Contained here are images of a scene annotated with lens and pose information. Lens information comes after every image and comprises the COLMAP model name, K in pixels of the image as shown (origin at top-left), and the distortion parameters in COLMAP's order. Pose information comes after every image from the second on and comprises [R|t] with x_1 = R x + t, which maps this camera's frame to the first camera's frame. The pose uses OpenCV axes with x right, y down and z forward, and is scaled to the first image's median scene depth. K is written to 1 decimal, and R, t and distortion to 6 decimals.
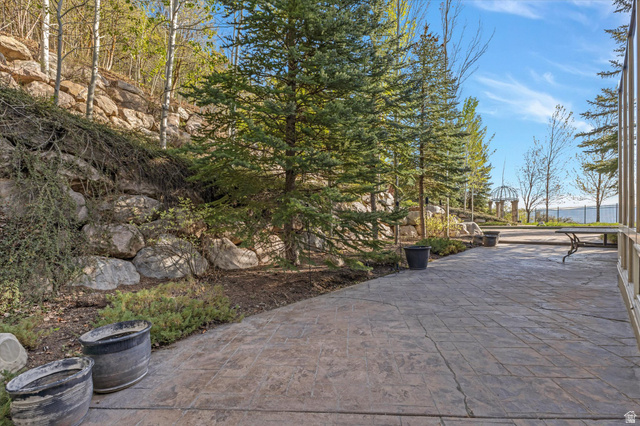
lens RADIAL K [[284.3, 0, 321.4], [0, 284.3, 217.2], [0, 0, 1]] dist [0.002806, -0.000039]
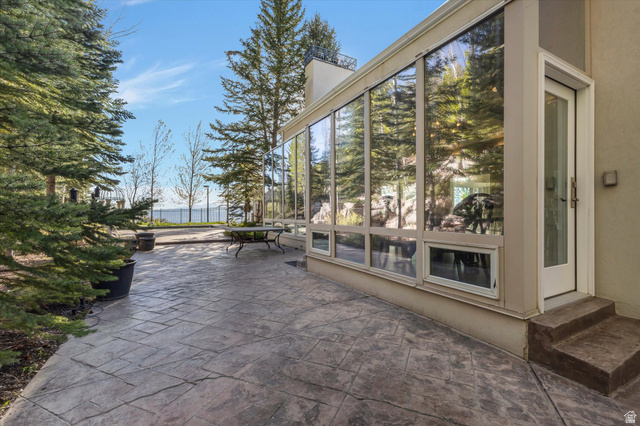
lens RADIAL K [[265.8, 0, 320.0], [0, 265.8, 213.0], [0, 0, 1]] dist [0.000018, 0.000002]
pose [[0.265339, 0.019497, 0.963958, -0.031034], [-0.004251, 0.999809, -0.019052, 0.000181], [-0.964146, 0.000958, 0.265372, 0.115636]]
